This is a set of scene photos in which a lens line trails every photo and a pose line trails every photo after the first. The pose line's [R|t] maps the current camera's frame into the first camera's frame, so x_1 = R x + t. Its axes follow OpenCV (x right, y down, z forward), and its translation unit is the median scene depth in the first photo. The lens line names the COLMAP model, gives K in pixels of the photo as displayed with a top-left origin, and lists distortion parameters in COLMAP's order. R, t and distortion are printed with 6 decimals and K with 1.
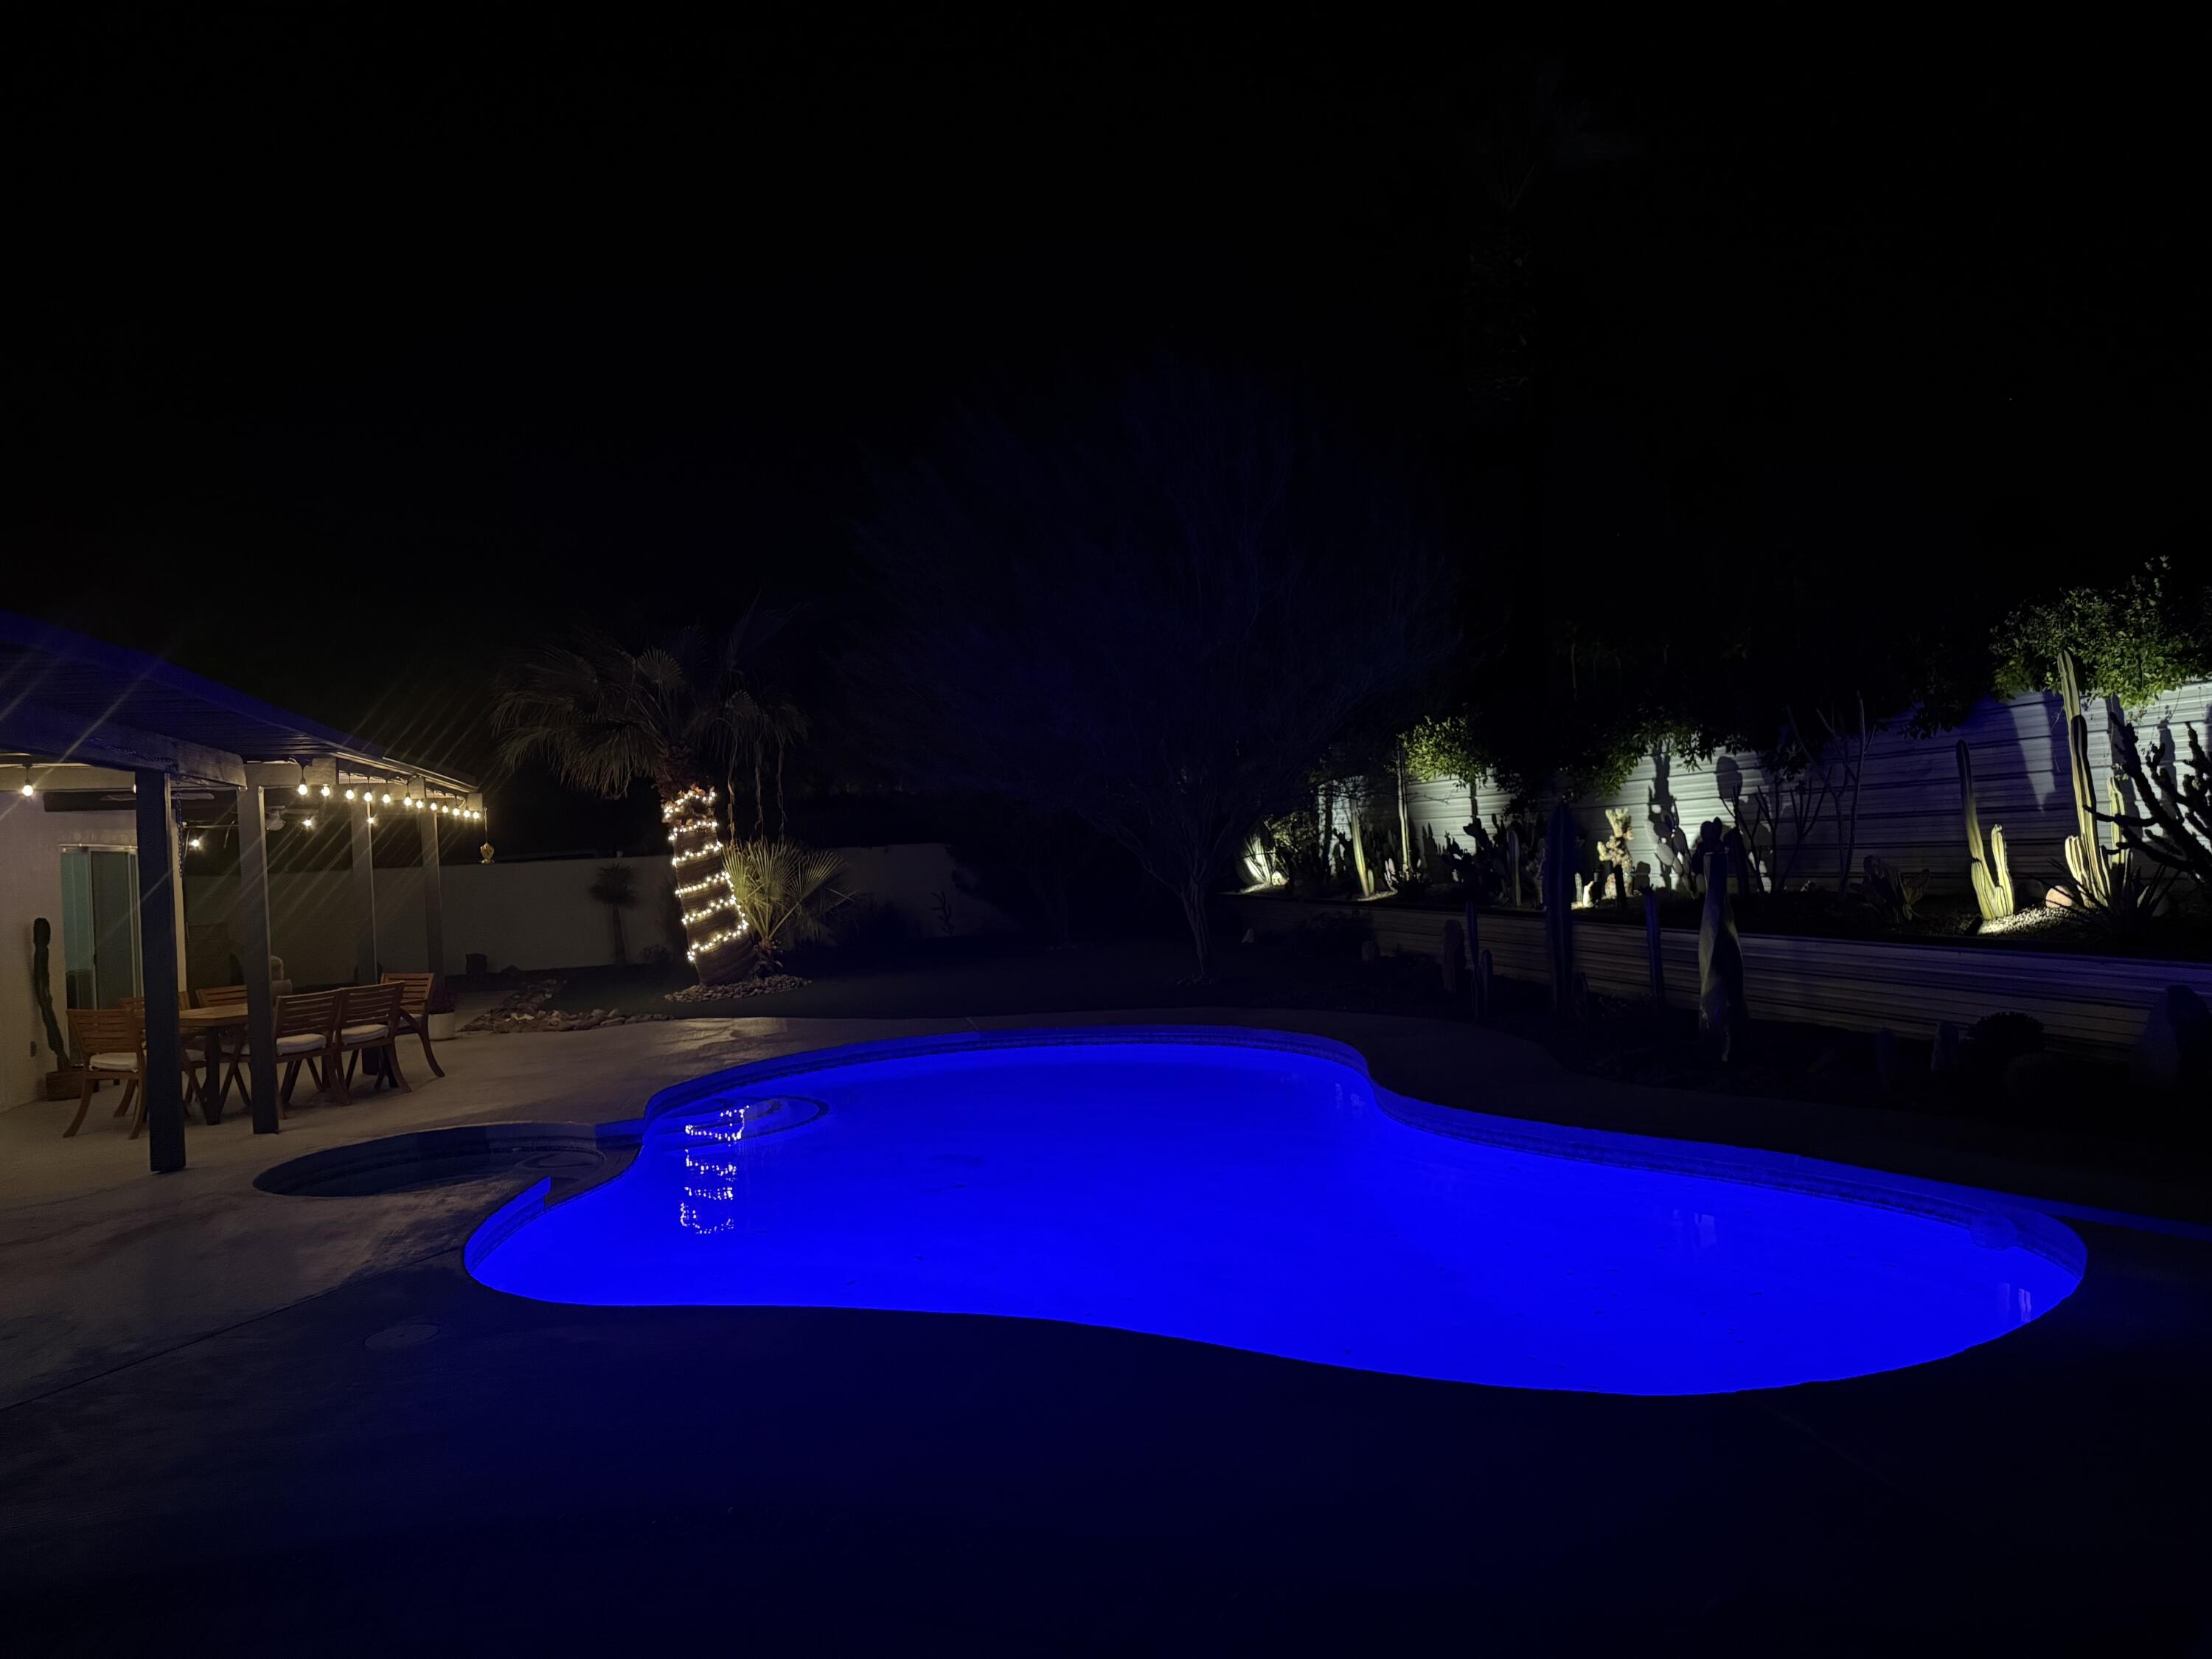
lens RADIAL K [[1535.3, 0, 1106.0], [0, 1535.3, 829.5], [0, 0, 1]] dist [0.170242, -0.000738]
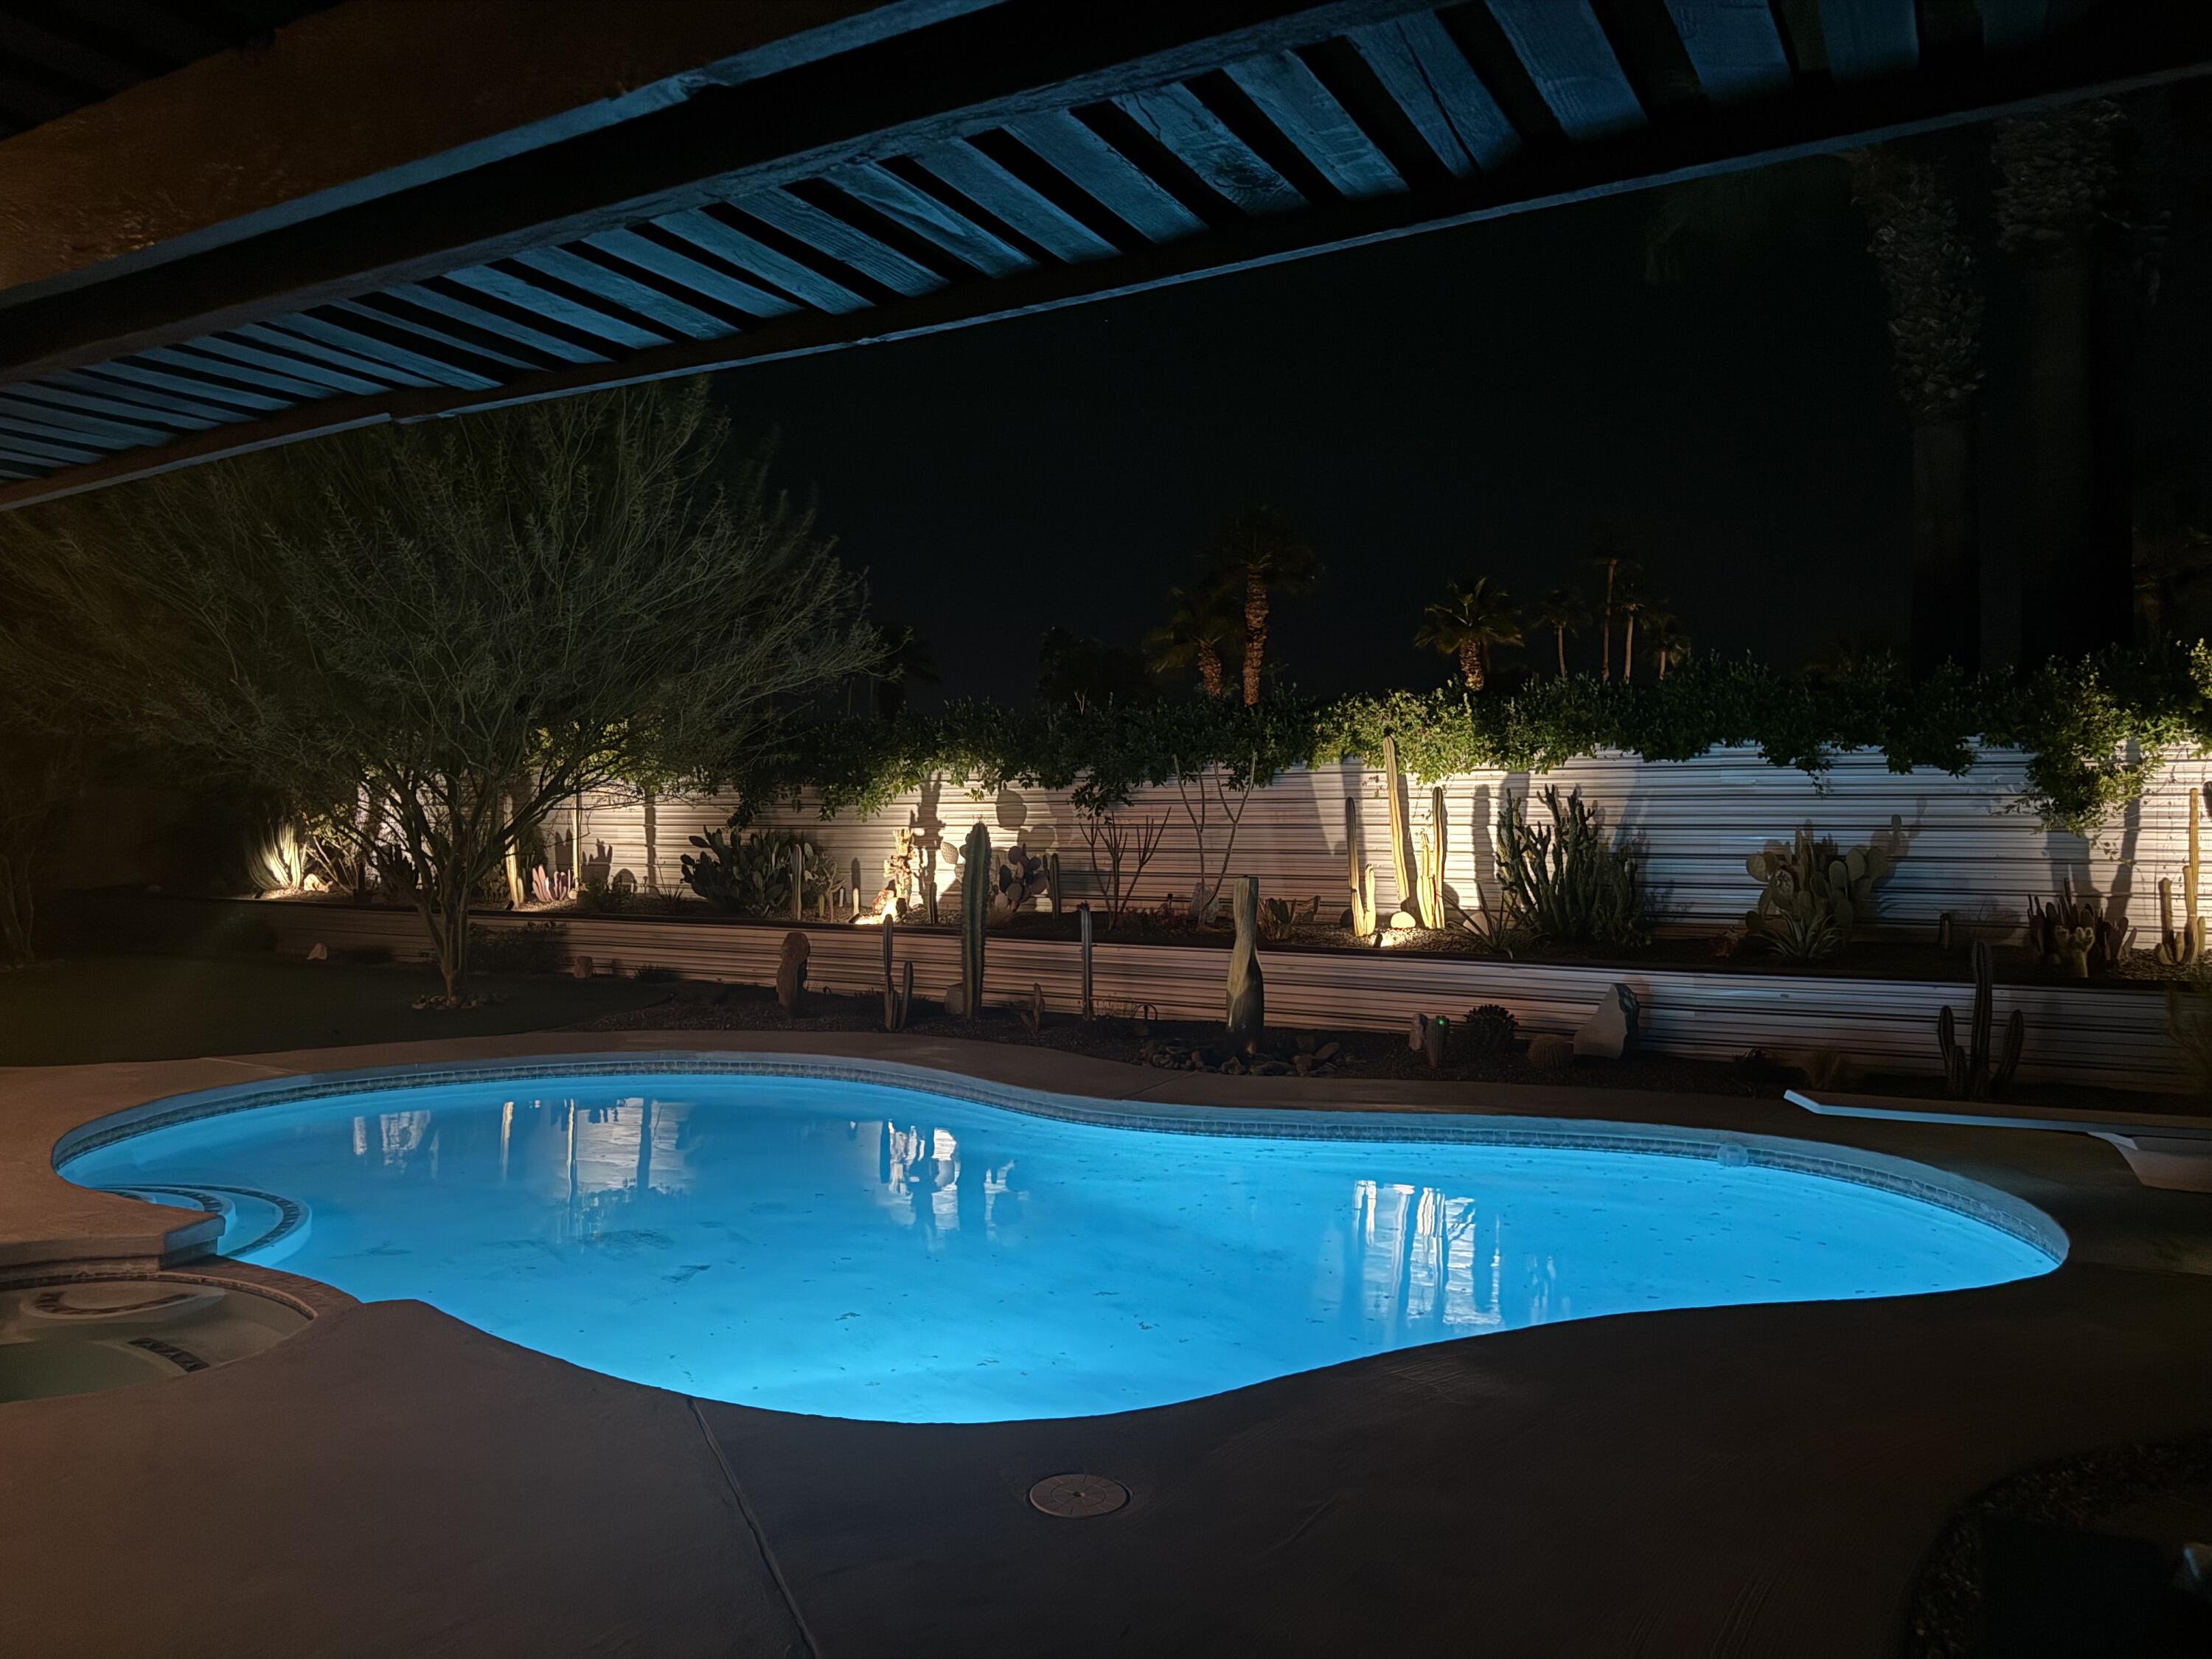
lens RADIAL K [[1535.3, 0, 1106.0], [0, 1535.3, 829.5], [0, 0, 1]] dist [0.170242, -0.000738]
pose [[0.678206, 0.077127, 0.730813, -0.346335], [-0.061283, 0.996949, -0.048343, 0.029794], [-0.732312, -0.012000, 0.680864, 0.208968]]
